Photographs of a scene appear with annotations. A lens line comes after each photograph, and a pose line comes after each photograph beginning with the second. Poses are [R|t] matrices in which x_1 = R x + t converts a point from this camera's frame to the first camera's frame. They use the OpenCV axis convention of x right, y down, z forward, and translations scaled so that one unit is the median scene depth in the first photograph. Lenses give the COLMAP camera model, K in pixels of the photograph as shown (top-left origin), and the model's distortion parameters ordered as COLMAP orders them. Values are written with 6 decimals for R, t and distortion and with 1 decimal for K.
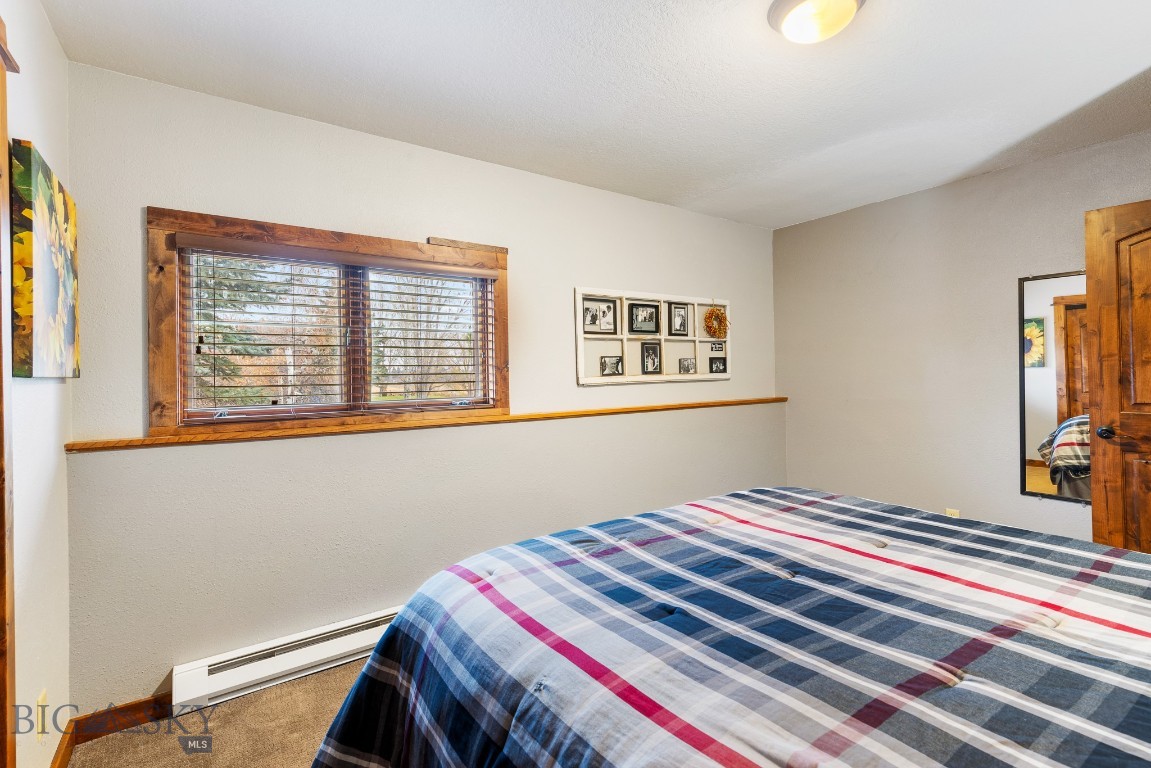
lens RADIAL K [[521.1, 0, 575.3], [0, 521.1, 373.6], [0, 0, 1]] dist [0.004421, -0.001198]
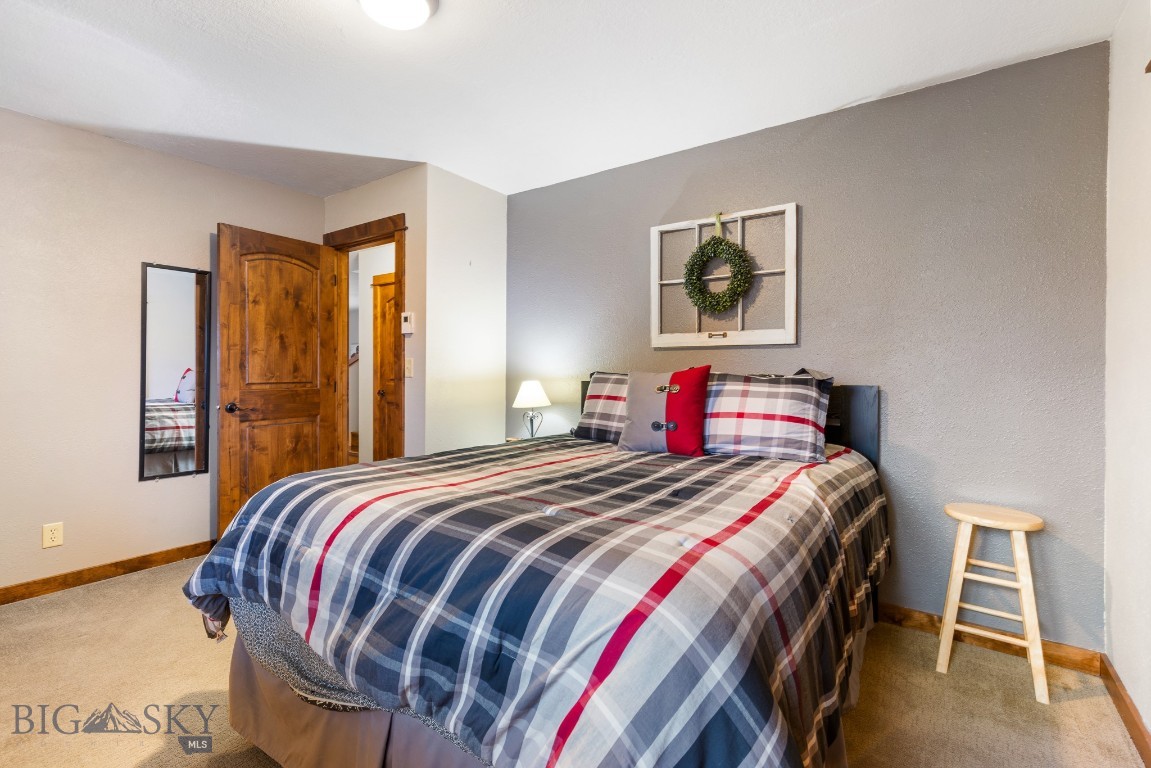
lens RADIAL K [[521.1, 0, 576.9], [0, 521.1, 374.4], [0, 0, 1]] dist [0.004421, -0.001198]
pose [[-0.337808, 0.009383, 0.941168, -0.417111], [0.003810, 0.999956, -0.008602, 0.048471], [-0.941207, 0.000680, -0.337829, 0.657726]]
